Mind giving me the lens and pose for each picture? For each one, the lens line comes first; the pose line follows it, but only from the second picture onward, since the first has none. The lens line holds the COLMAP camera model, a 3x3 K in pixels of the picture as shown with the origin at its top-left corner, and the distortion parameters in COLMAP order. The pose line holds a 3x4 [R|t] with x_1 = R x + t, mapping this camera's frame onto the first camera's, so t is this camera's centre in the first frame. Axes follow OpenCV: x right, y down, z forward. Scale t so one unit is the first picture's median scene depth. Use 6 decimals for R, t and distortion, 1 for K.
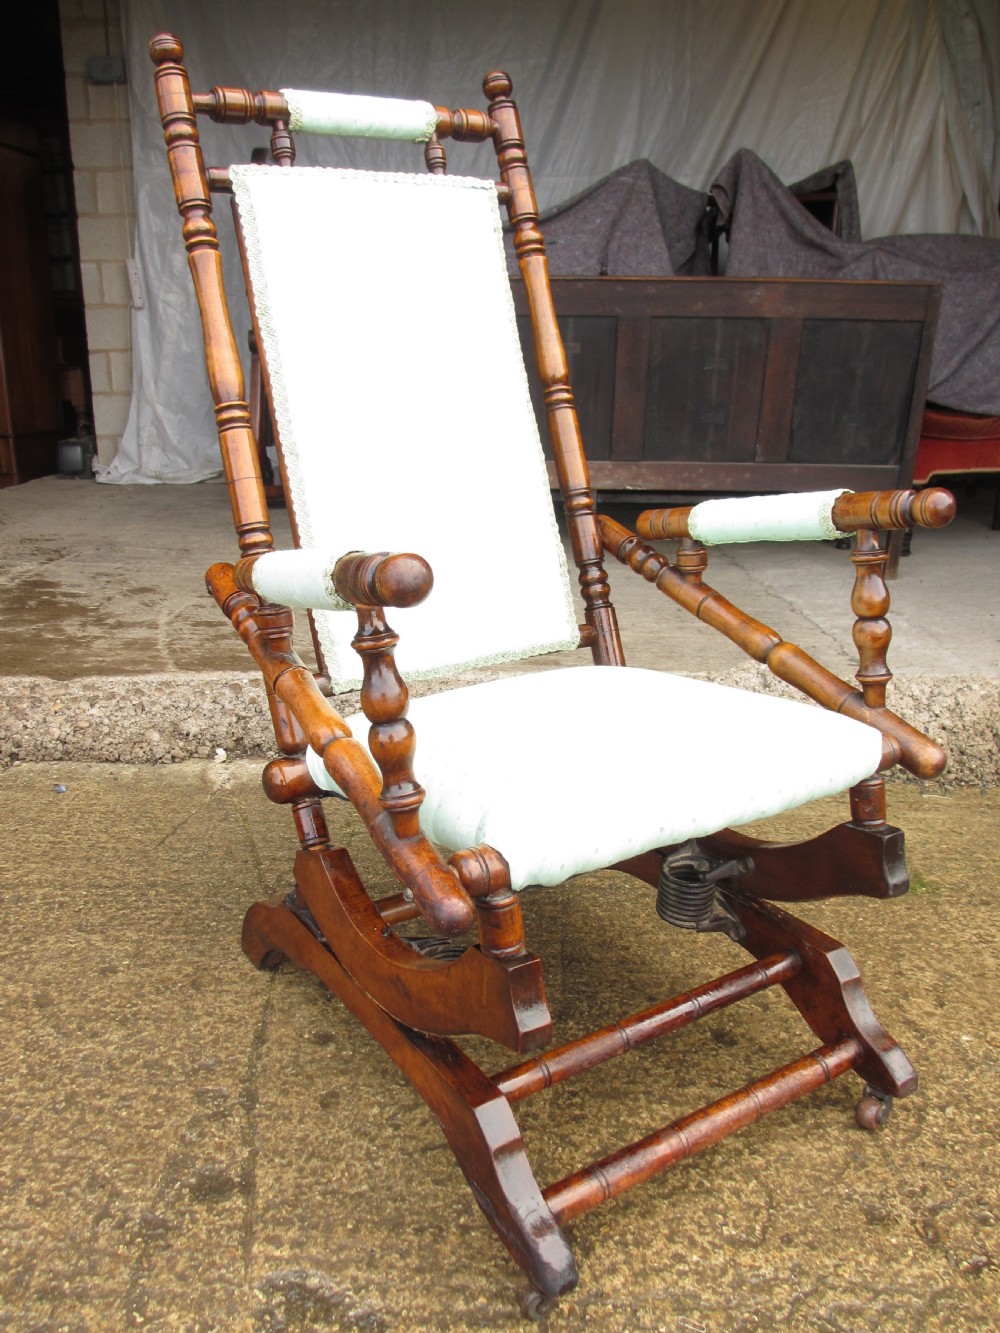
lens RADIAL K [[1027.0, 0, 502.4], [0, 1027.0, 661.6], [0, 0, 1]] dist [-0.039157, 0.008089]
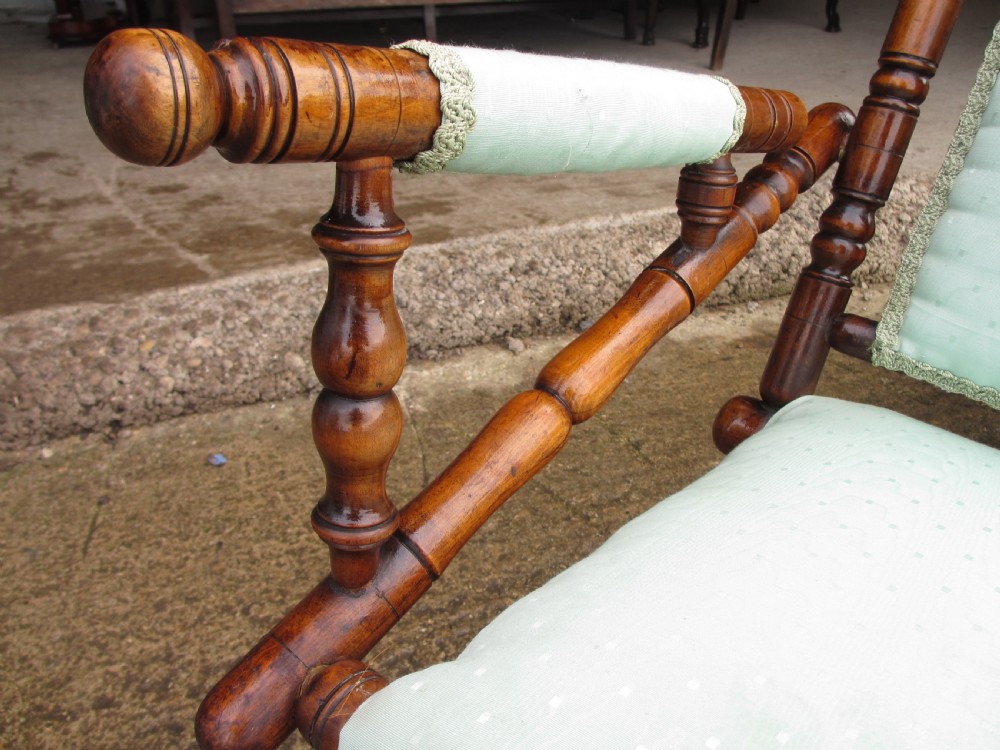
lens RADIAL K [[769.0, 0, 468.3], [0, 769.0, 397.2], [0, 0, 1]] dist [-0.044074, 0.011947]
pose [[0.944504, -0.195819, 0.263757, -0.666494], [0.106666, 0.942220, 0.317558, -0.128411], [-0.310701, -0.271801, 0.910818, 0.742370]]
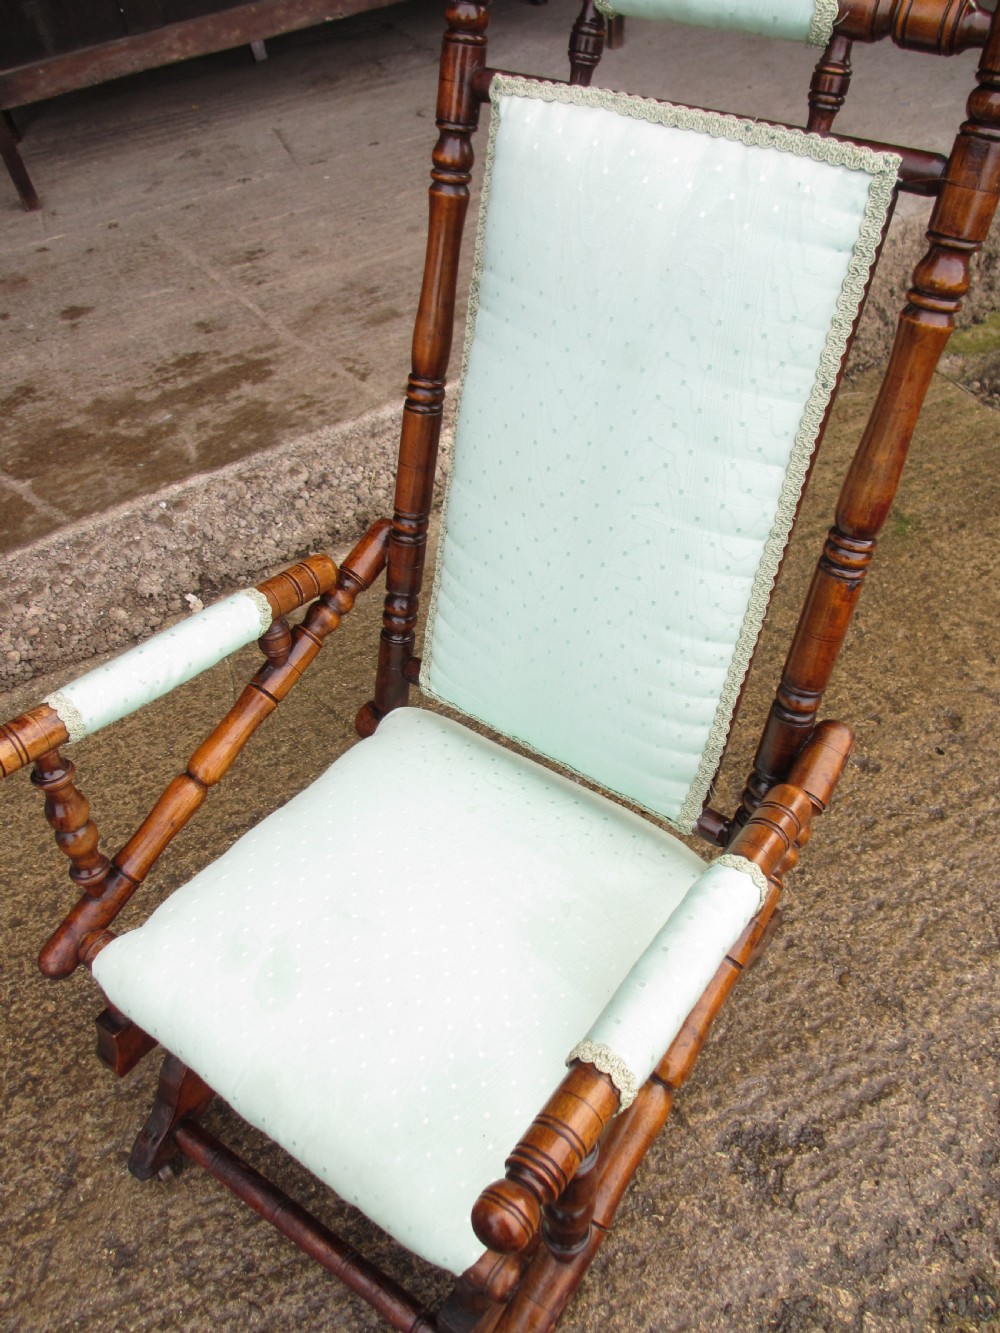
lens RADIAL K [[990.1, 0, 444.7], [0, 990.1, 666.1], [0, 0, 1]] dist [-0.031748, -0.003801]
pose [[0.910153, -0.376905, 0.171942, -0.436970], [0.230995, 0.806255, 0.544605, -0.526055], [-0.343894, -0.455956, 0.820878, 0.296655]]
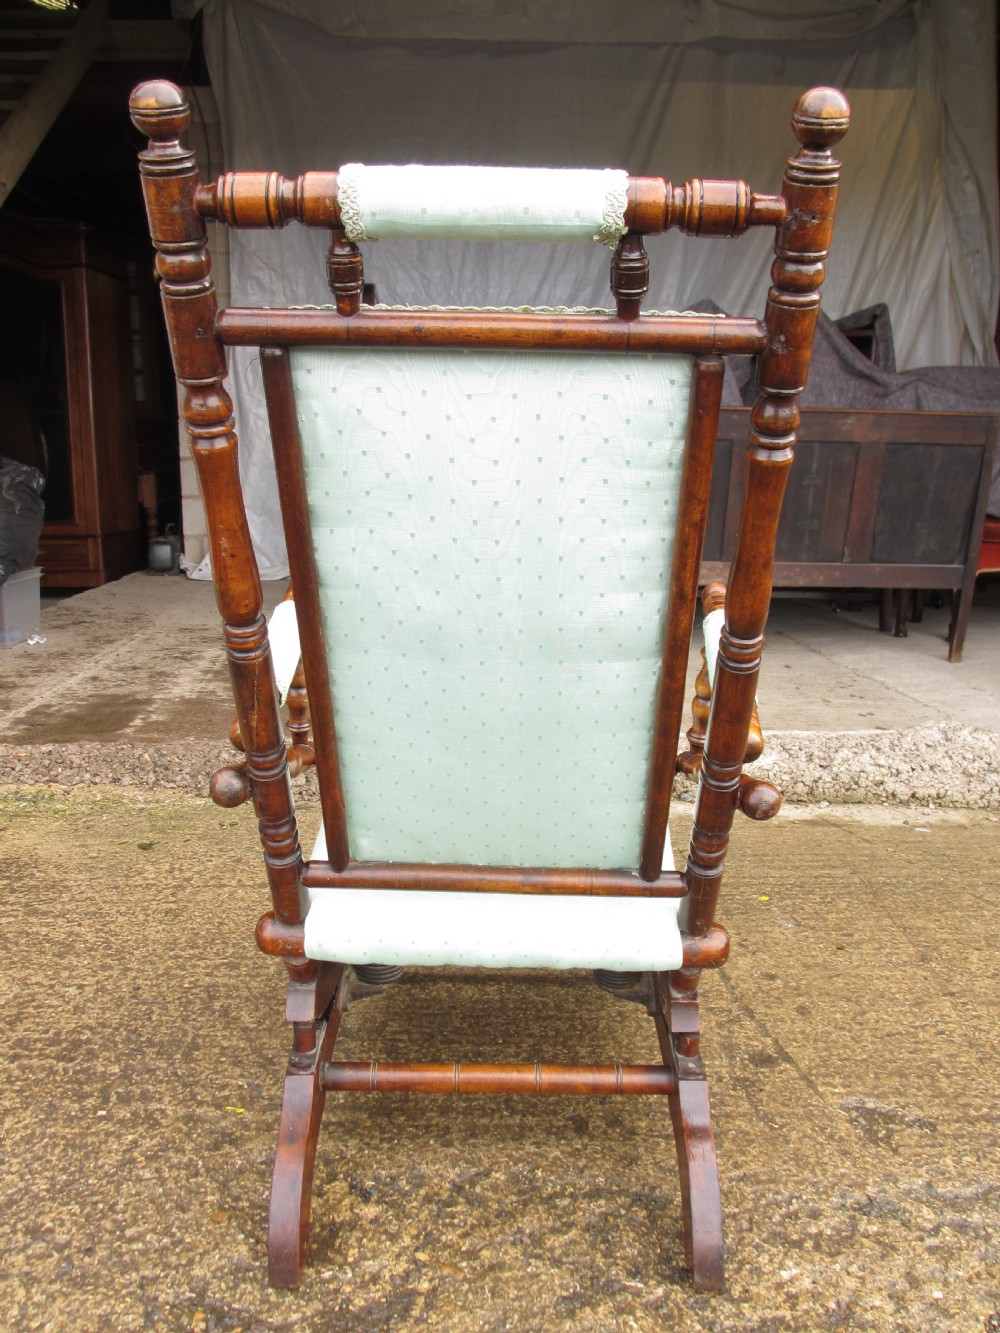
lens RADIAL K [[1011.0, 0, 505.7], [0, 1011.0, 683.0], [0, 0, 1]] dist [-0.045039, 0.009343]
pose [[0.999246, -0.002269, 0.038748, -0.636585], [0.005024, 0.997453, -0.071151, 0.073826], [-0.038488, 0.071293, 0.996713, -0.406230]]
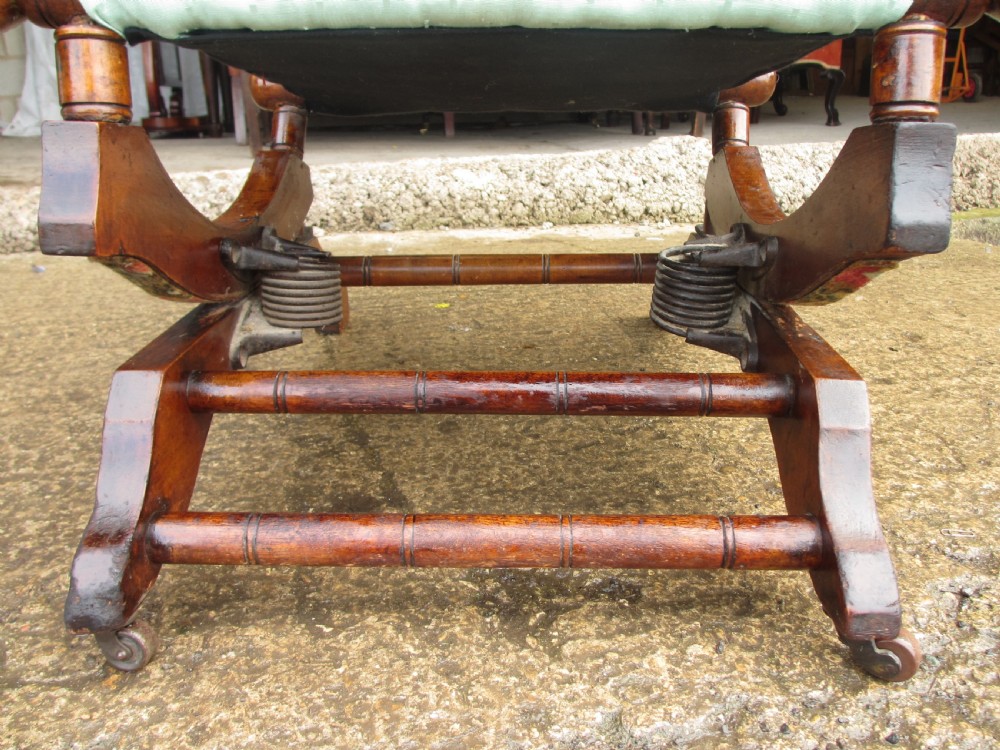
lens RADIAL K [[775.7, 0, 484.9], [0, 775.7, 376.5], [0, 0, 1]] dist [-0.044795, 0.012656]
pose [[0.979918, -0.104496, 0.169829, -0.250478], [0.089720, 0.991664, 0.092486, 0.327697], [-0.178077, -0.075392, 0.981124, 0.332022]]
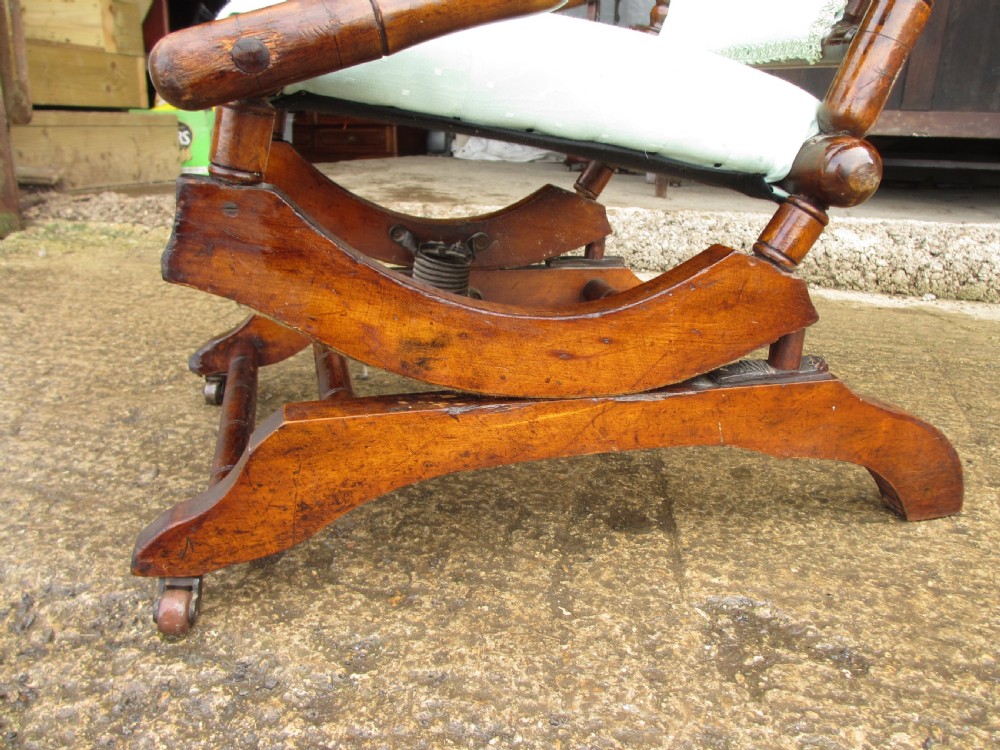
lens RADIAL K [[787.0, 0, 540.4], [0, 787.0, 370.4], [0, 0, 1]] dist [-0.052466, 0.018000]
pose [[0.968708, 0.079945, -0.234976, -0.186807], [-0.075485, 0.996756, 0.027931, 0.332542], [0.236446, -0.009320, 0.971600, 0.267518]]
